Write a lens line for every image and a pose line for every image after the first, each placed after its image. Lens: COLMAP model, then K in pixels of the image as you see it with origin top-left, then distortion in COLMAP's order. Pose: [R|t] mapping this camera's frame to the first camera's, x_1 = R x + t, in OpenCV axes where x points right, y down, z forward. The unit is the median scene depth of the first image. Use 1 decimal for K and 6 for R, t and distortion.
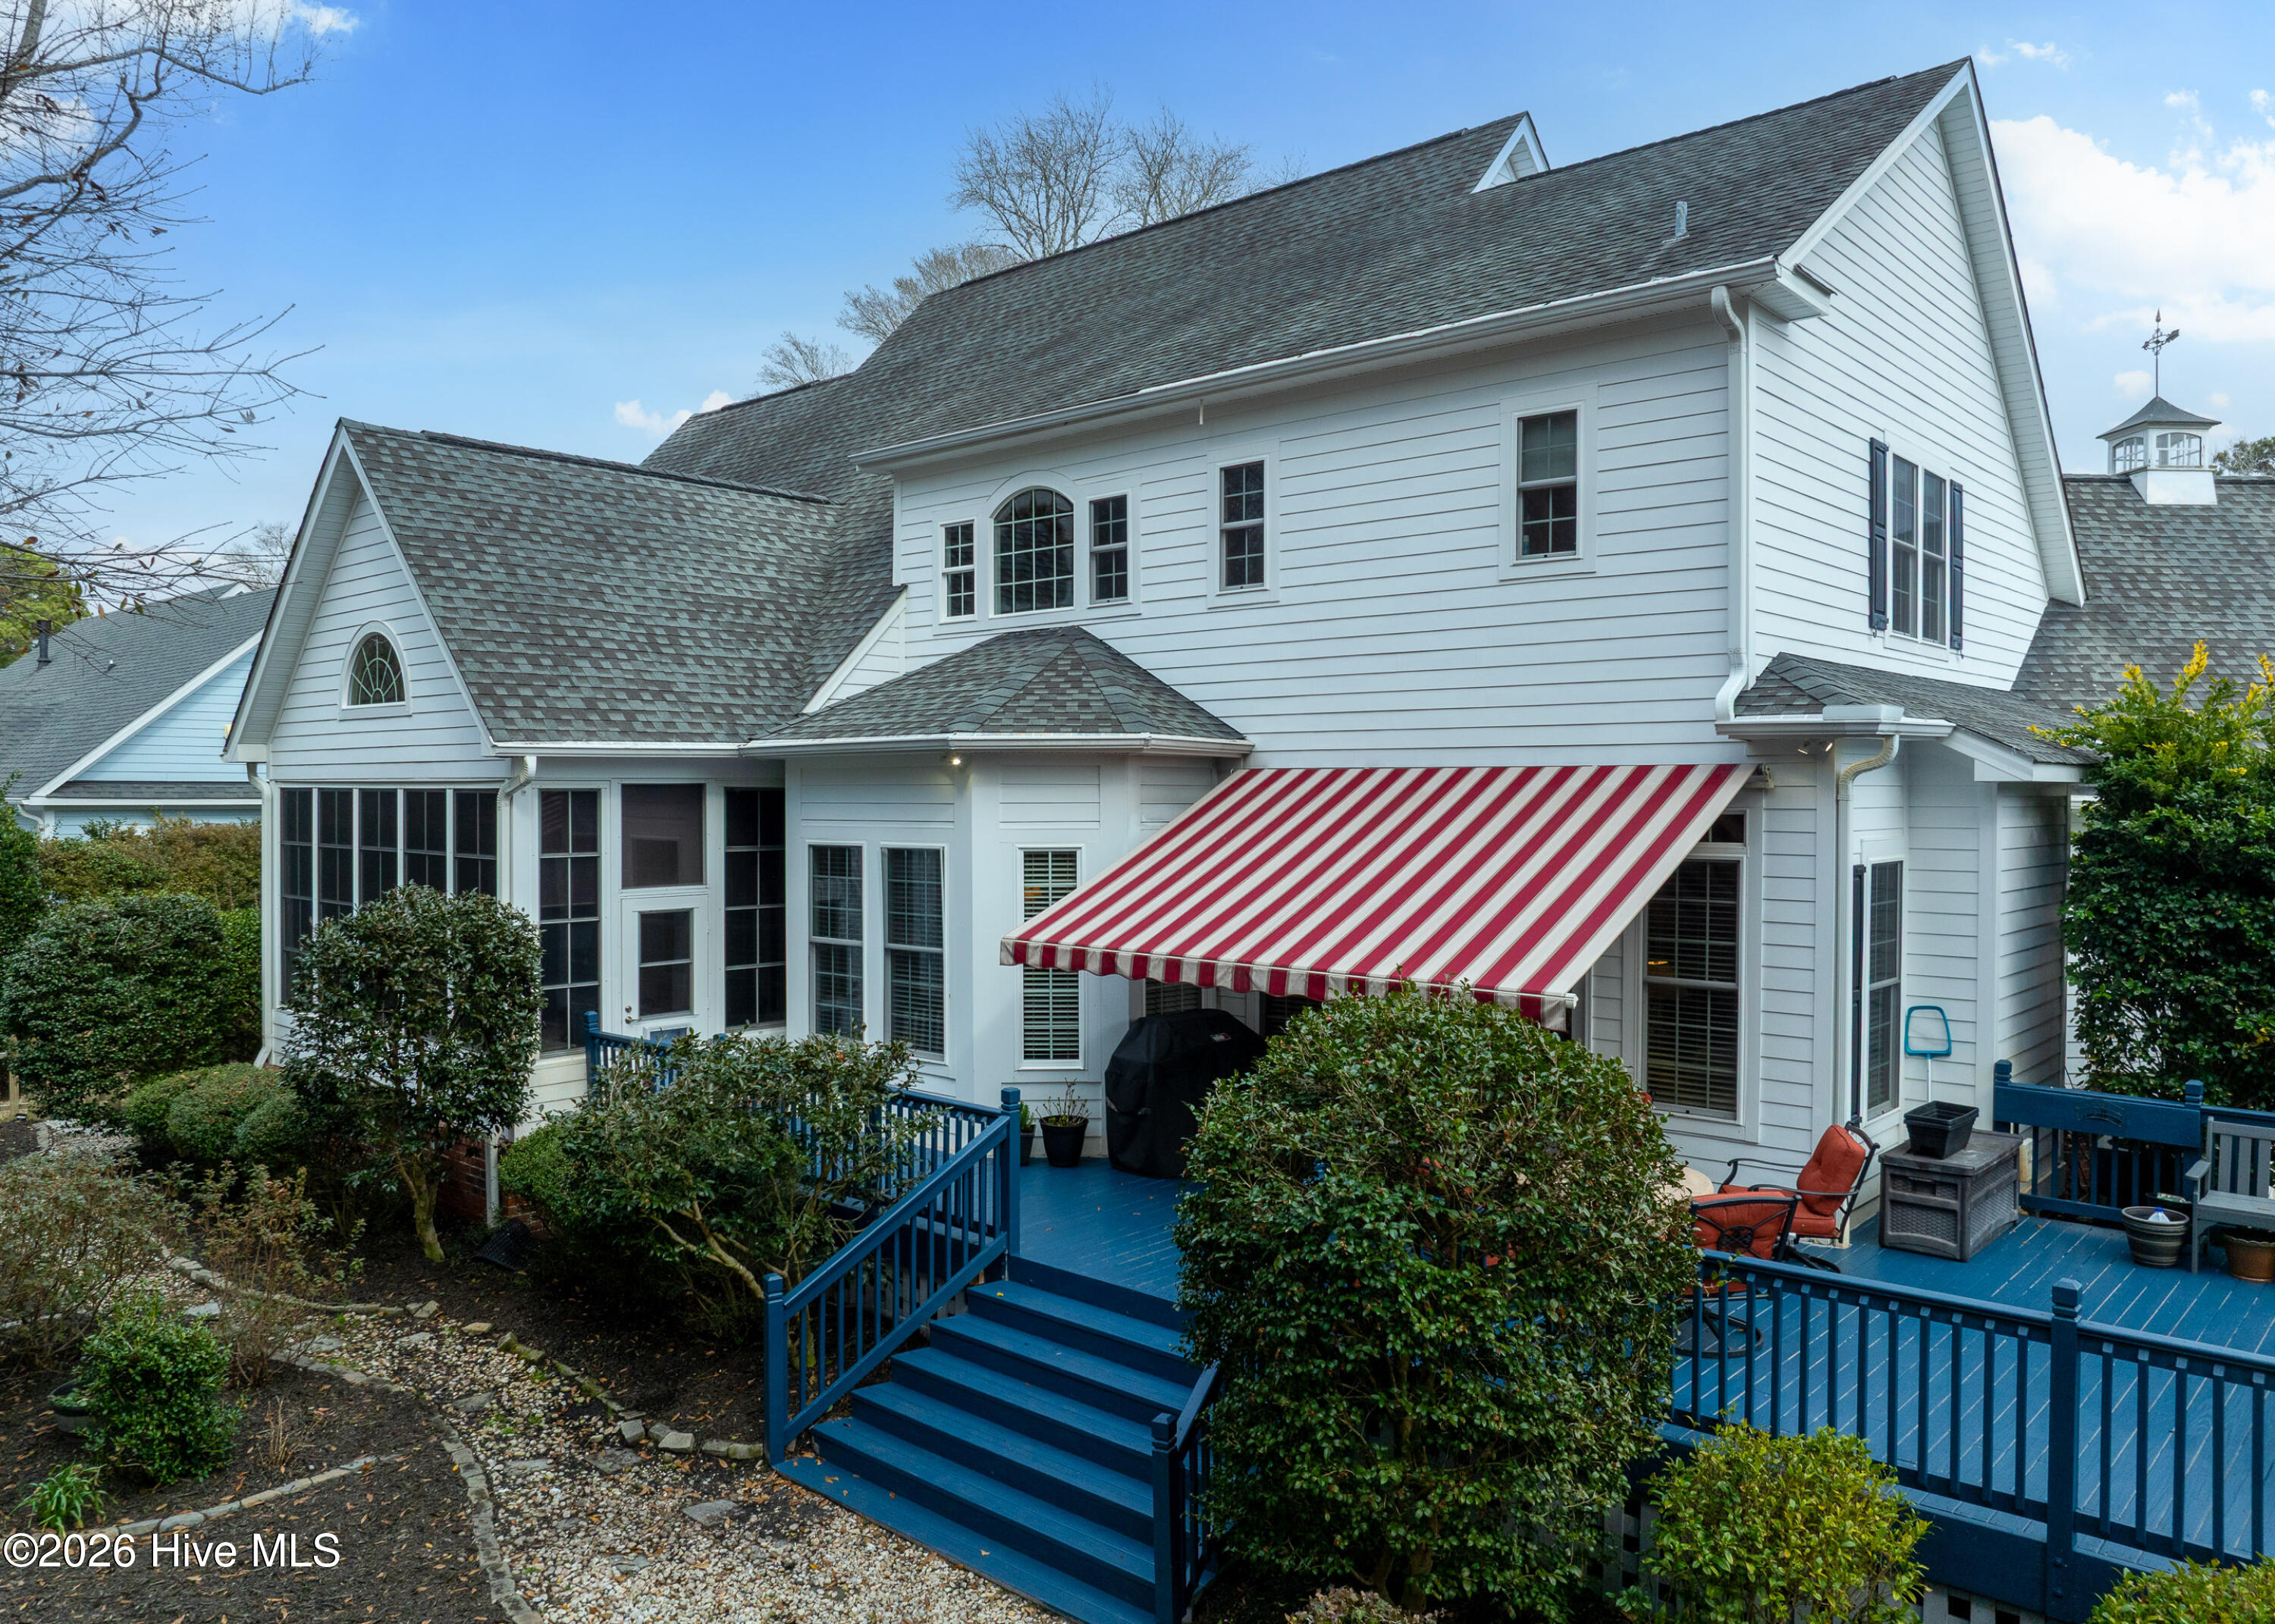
lens RADIAL K [[1613.2, 0, 1137.5], [0, 1613.2, 812.0], [0, 0, 1]] dist [-0.046580, 0.043339]
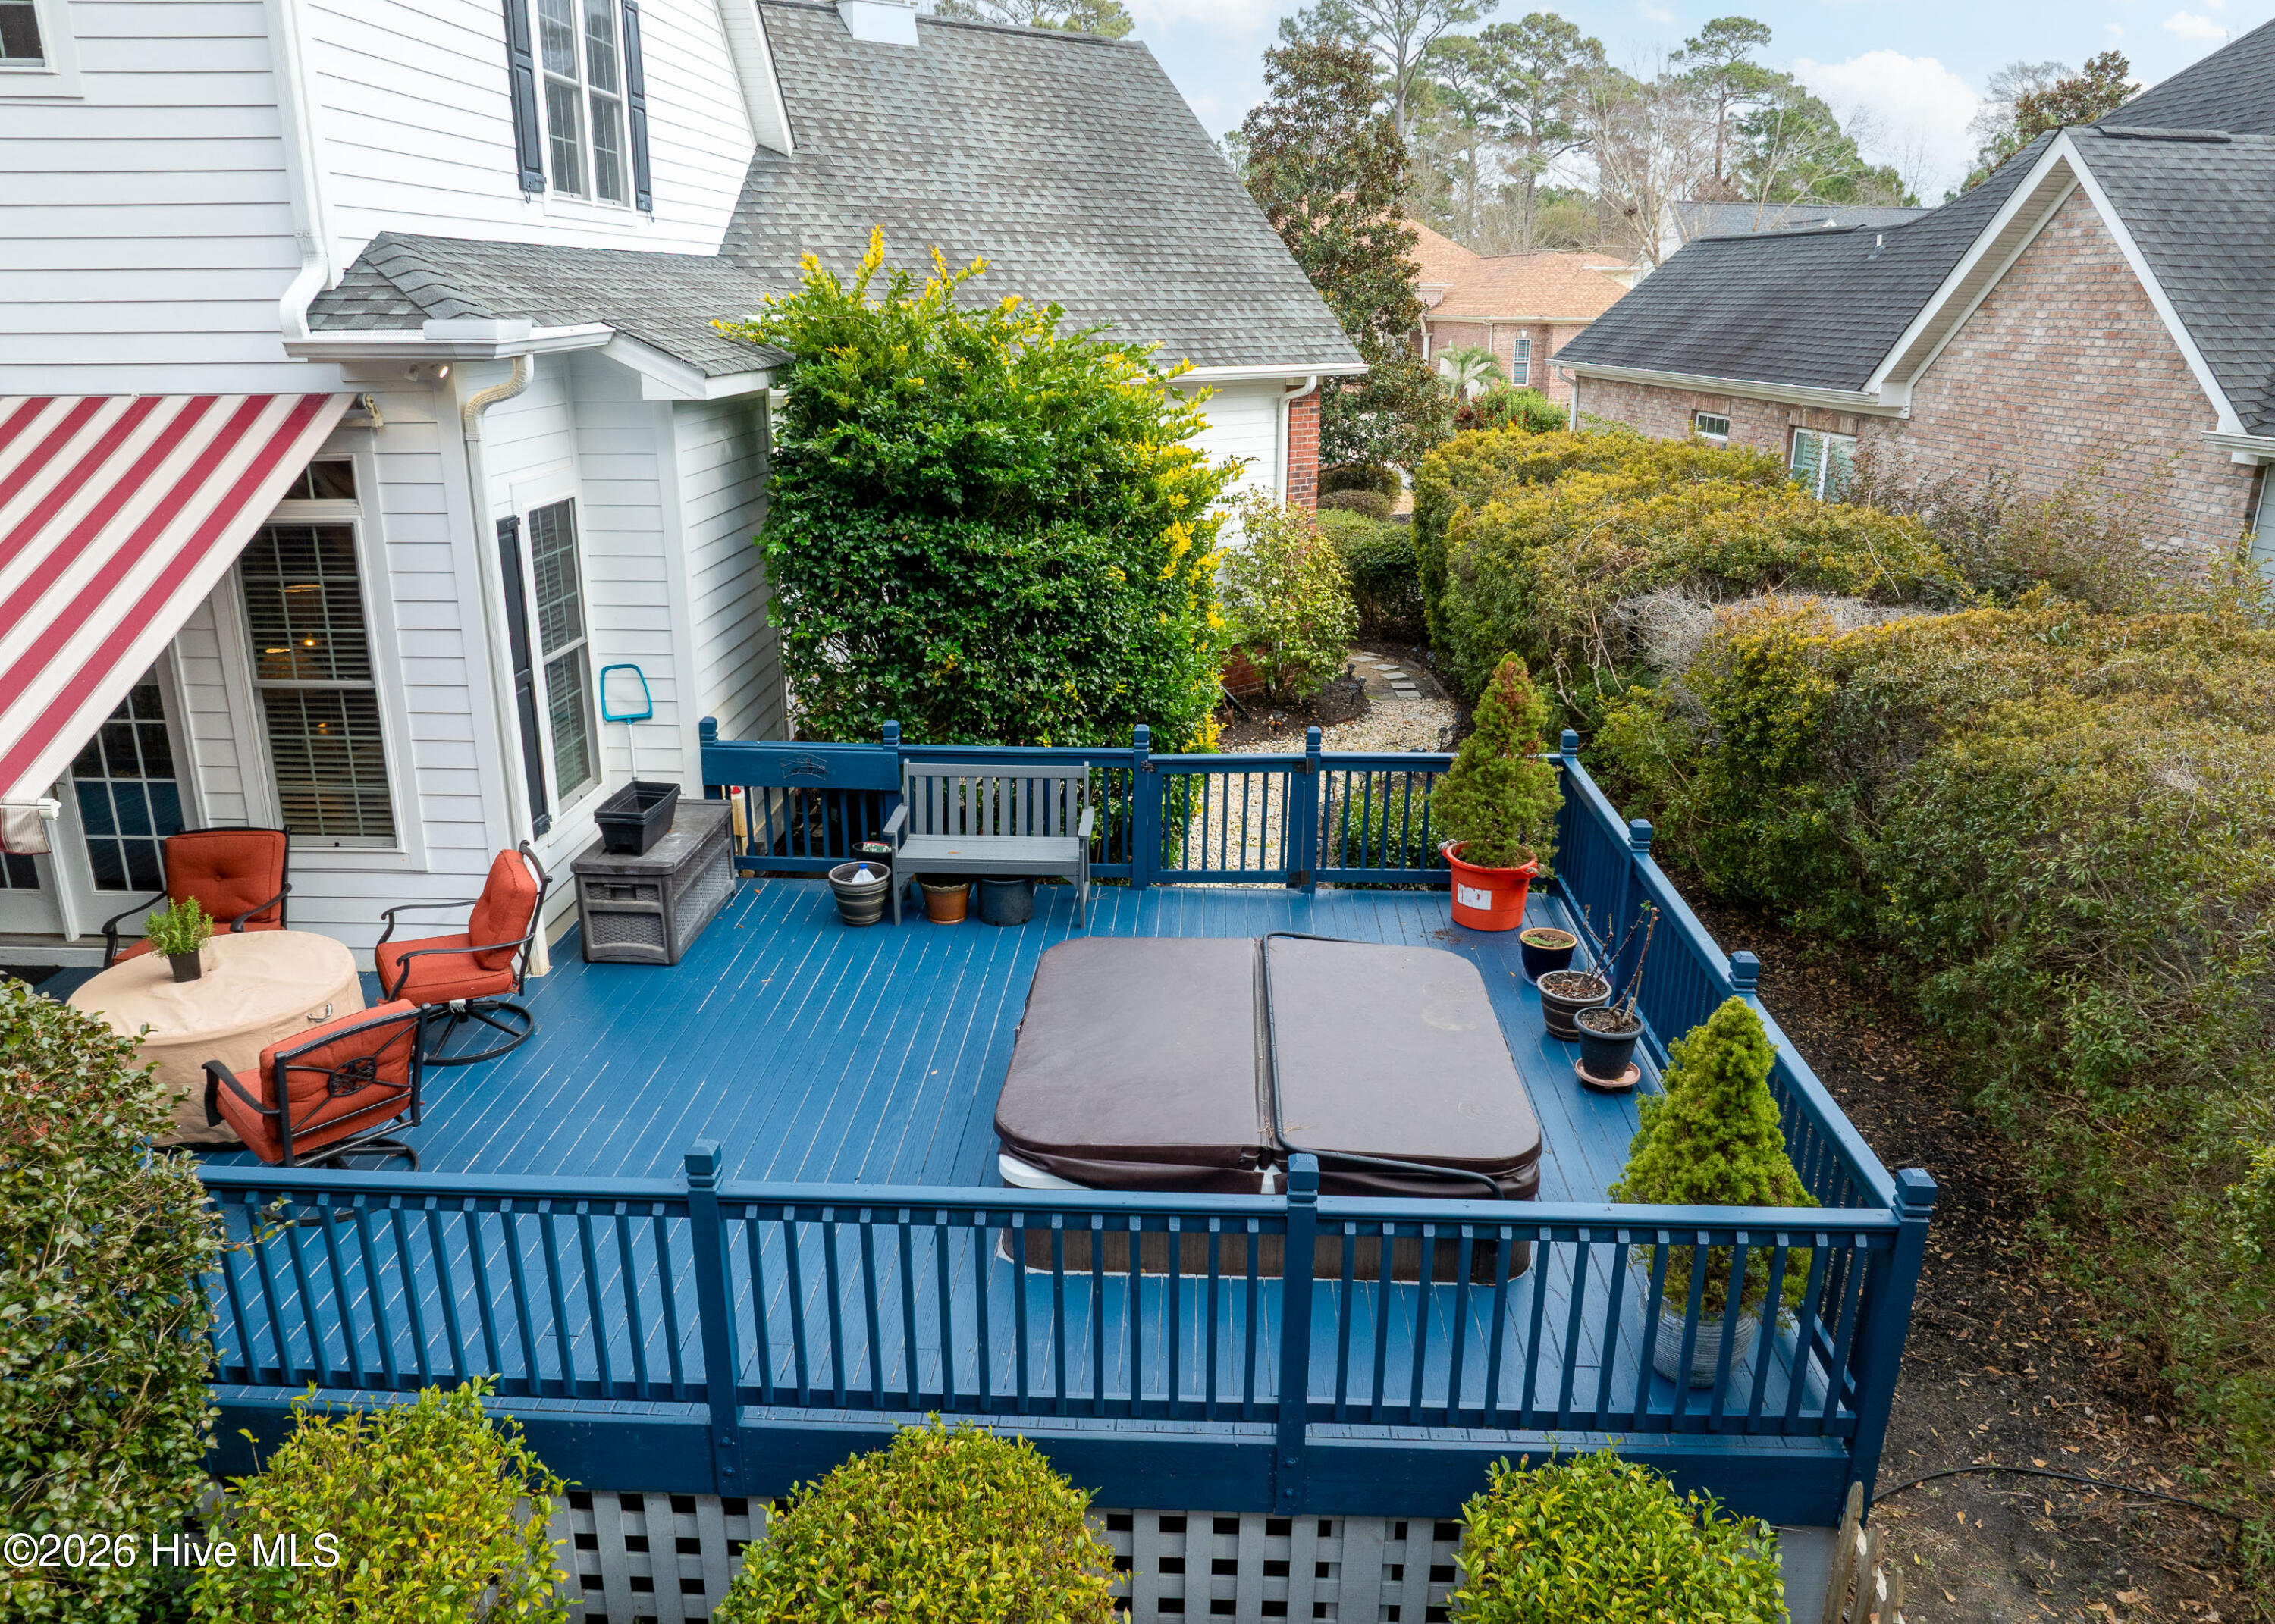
lens RADIAL K [[1758.1, 0, 1137.5], [0, 1758.1, 812.0], [0, 0, 1]] dist [-0.071269, 0.057221]
pose [[0.767114, -0.173564, 0.617586, 0.127992], [0.008011, 0.965221, 0.261311, -0.046188], [-0.641461, -0.195508, 0.741825, 0.132910]]
